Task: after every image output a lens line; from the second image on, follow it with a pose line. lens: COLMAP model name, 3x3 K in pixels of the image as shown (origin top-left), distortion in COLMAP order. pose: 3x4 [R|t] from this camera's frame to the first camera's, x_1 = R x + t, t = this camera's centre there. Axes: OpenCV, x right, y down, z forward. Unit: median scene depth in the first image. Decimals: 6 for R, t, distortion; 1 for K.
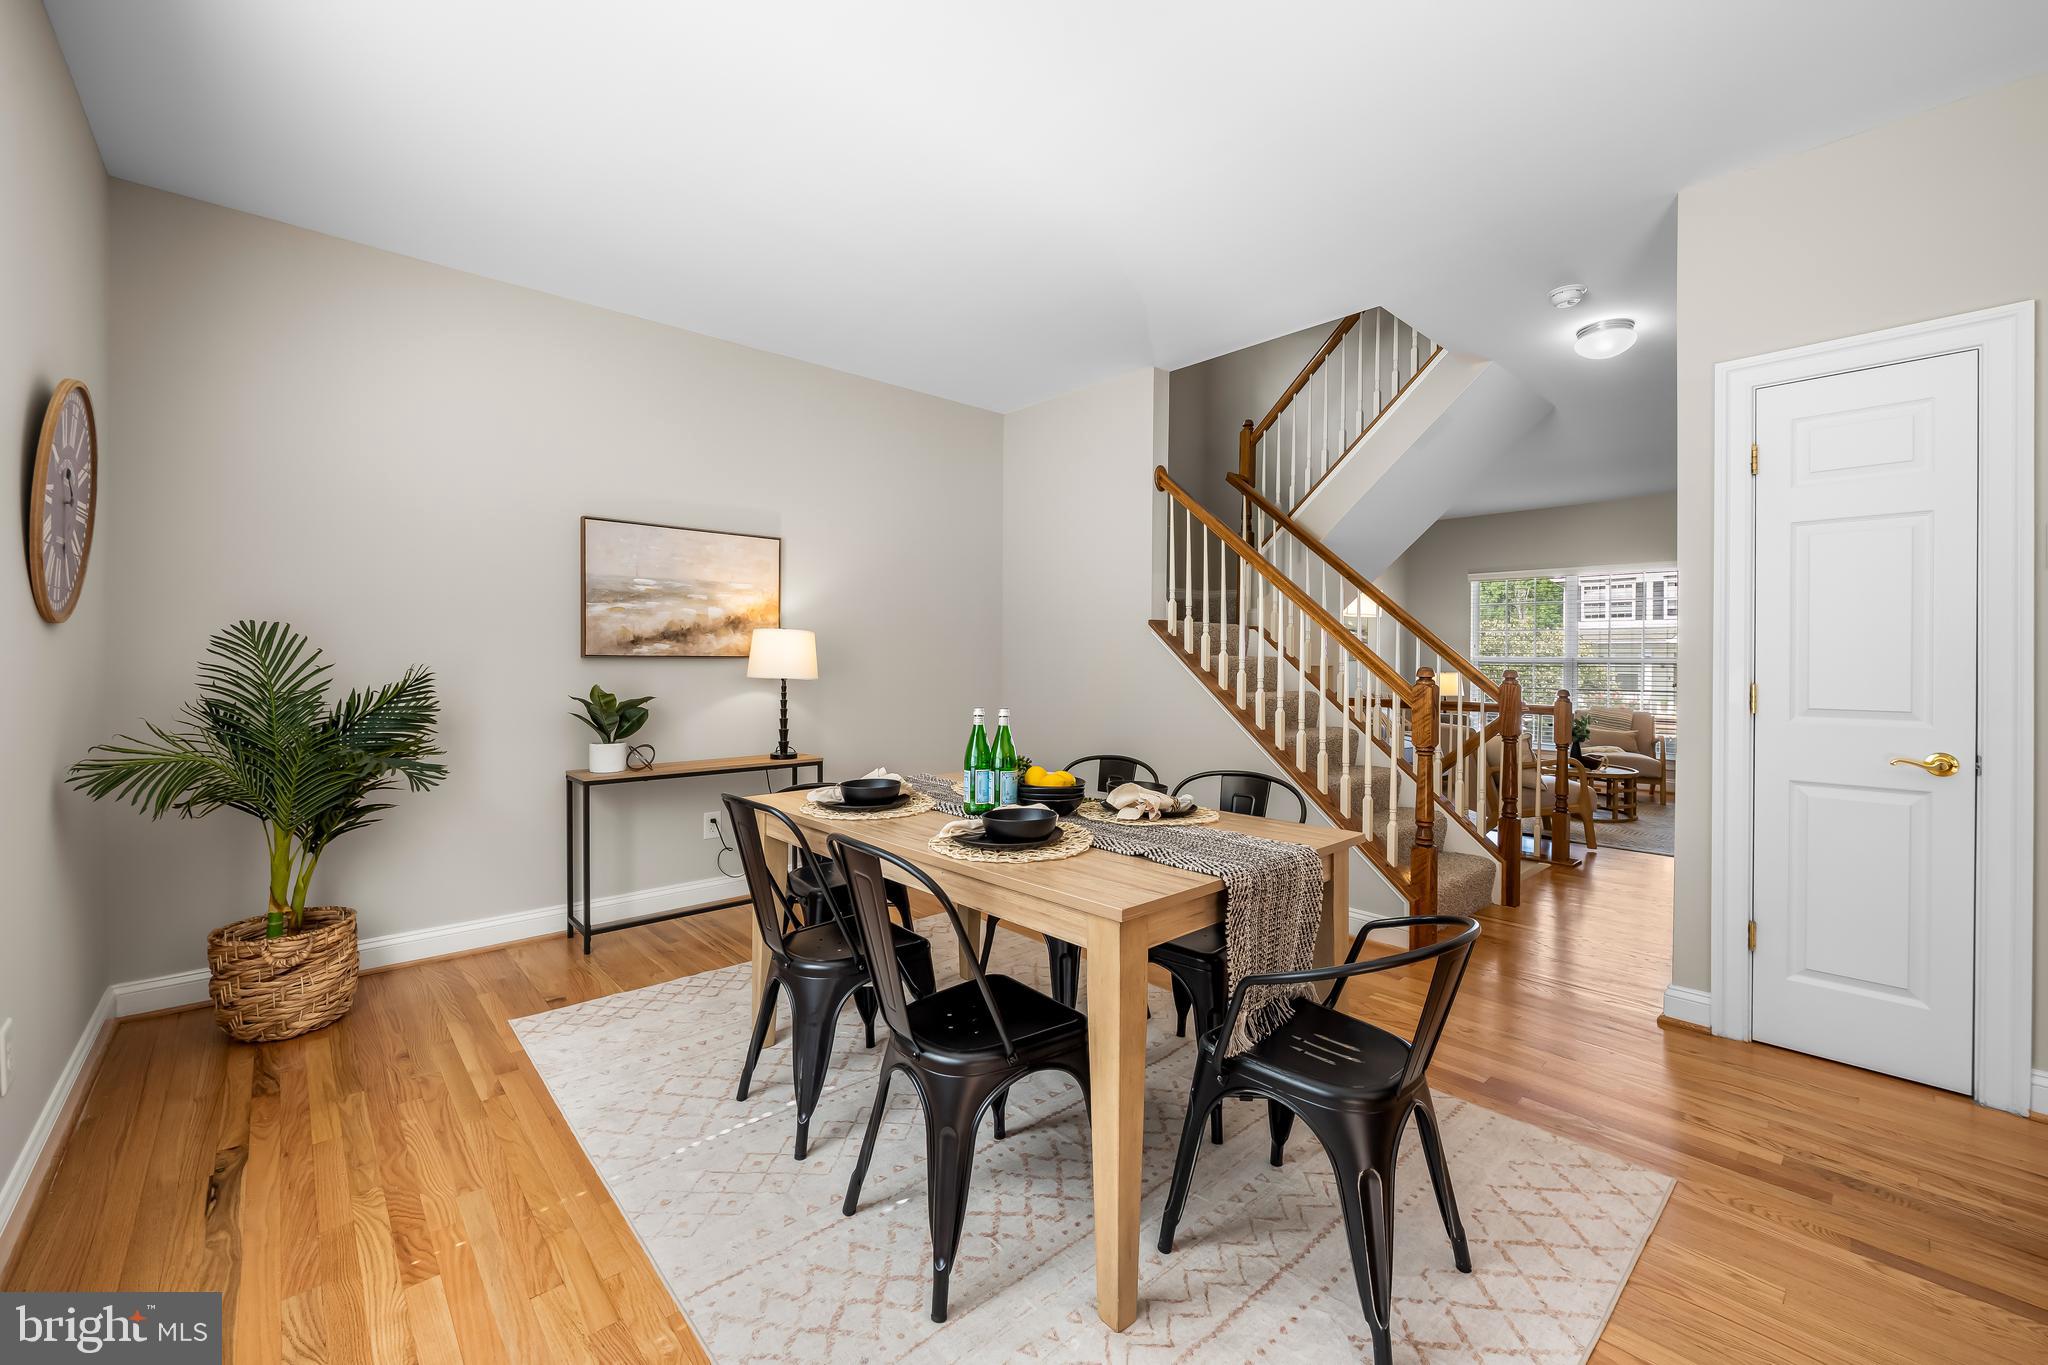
lens RADIAL K [[825.2, 0, 1023.2], [0, 825.2, 666.6], [0, 0, 1]] dist [-0.004197, -0.000451]
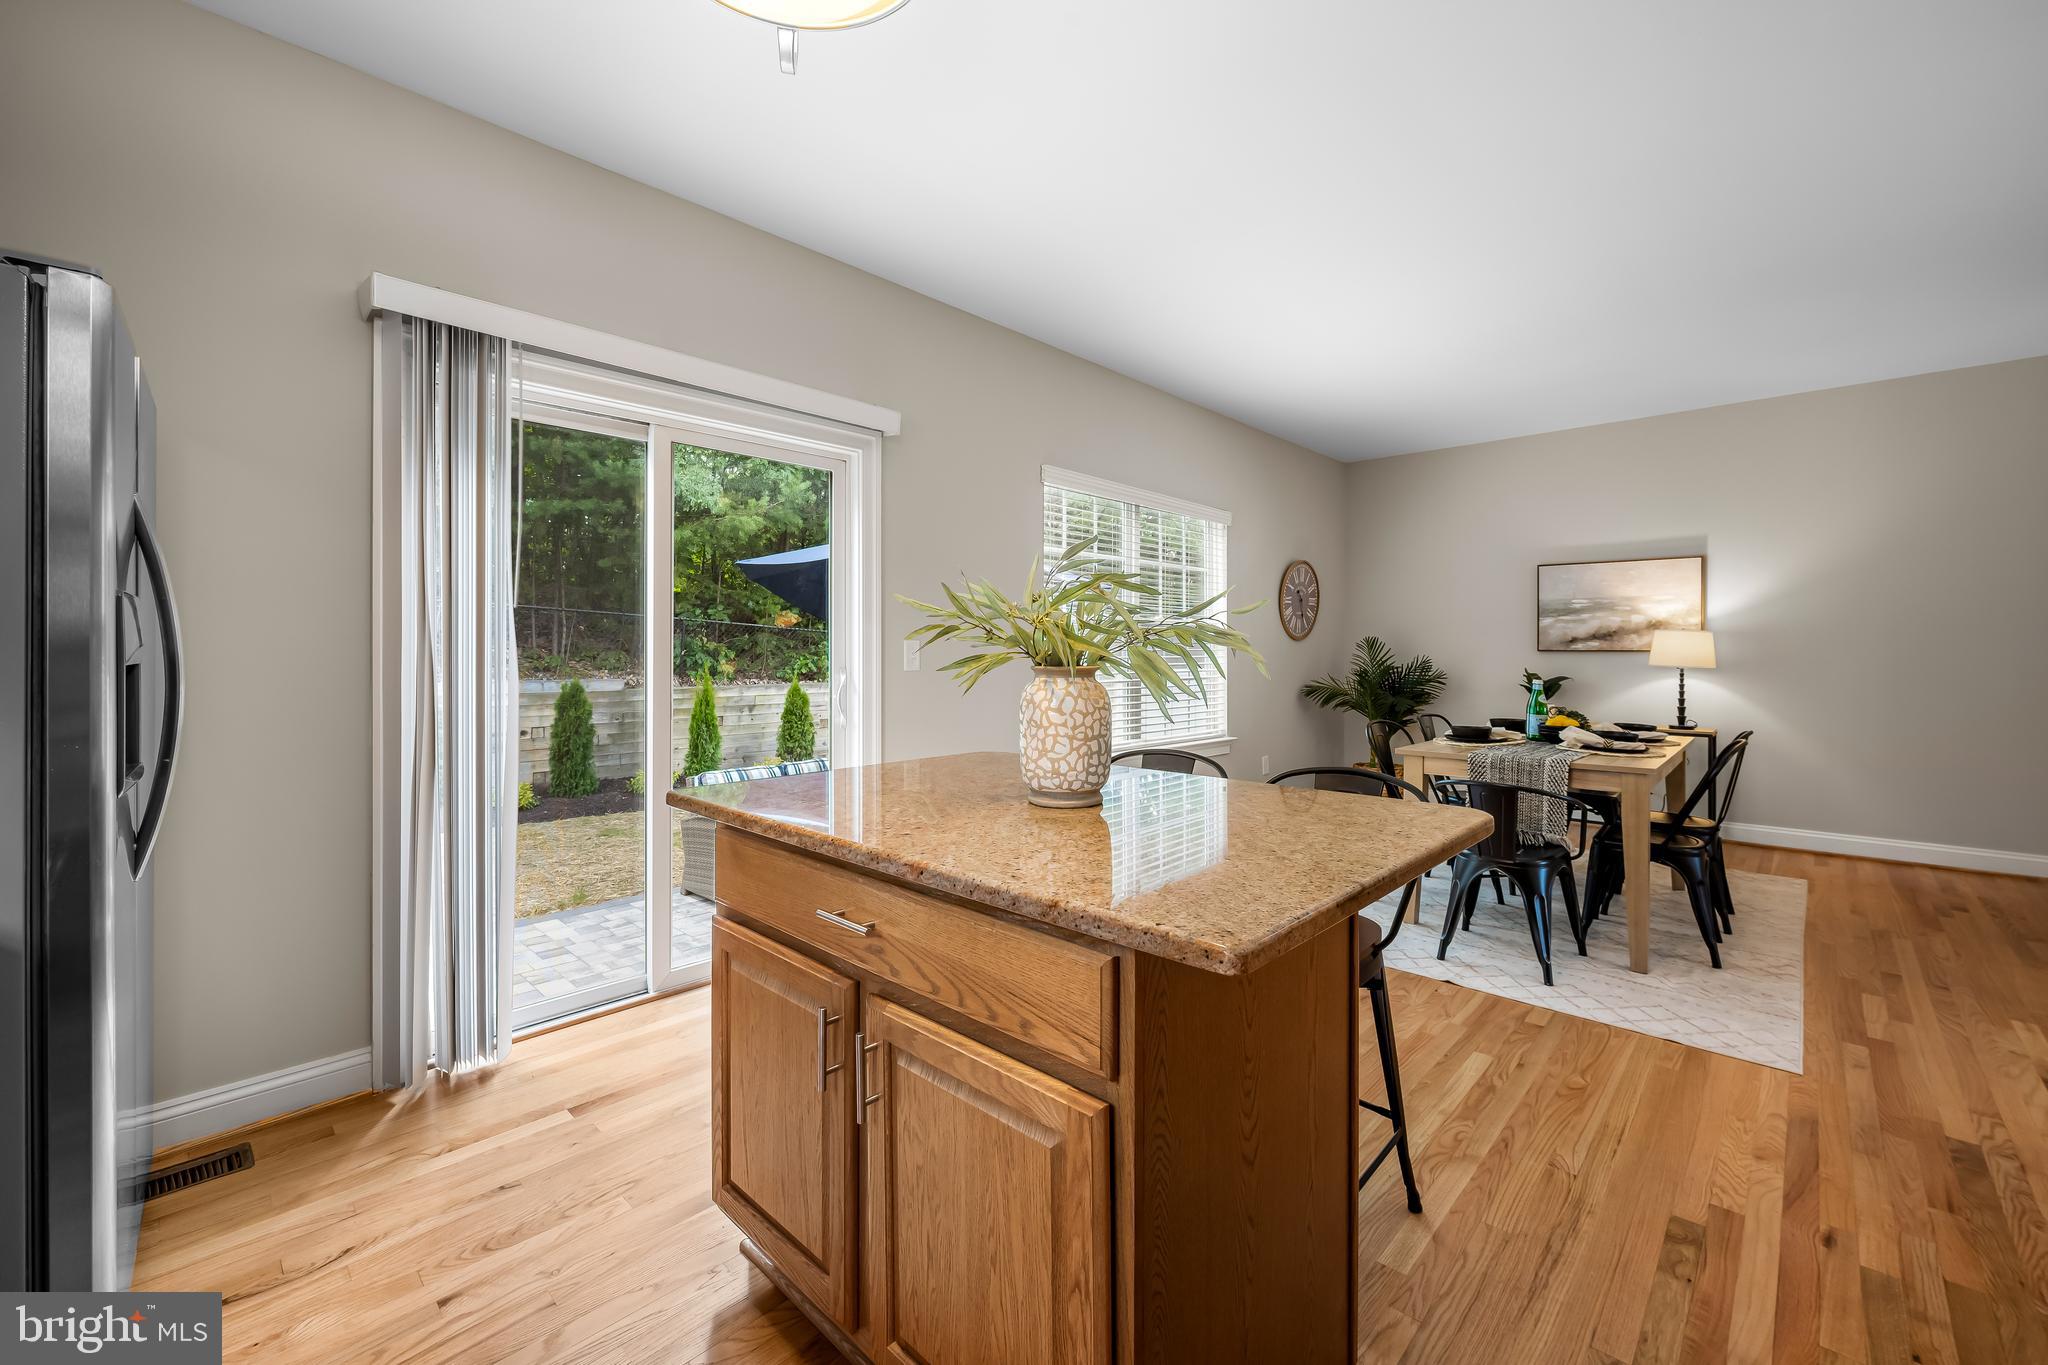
lens RADIAL K [[825.2, 0, 1031.0], [0, 825.2, 663.1], [0, 0, 1]] dist [-0.004197, -0.000451]
pose [[0.069501, 0.007014, -0.997557, 0.955018], [-0.015729, 0.999859, 0.005934, 0.016915], [0.997458, 0.015278, 0.069601, -0.105887]]
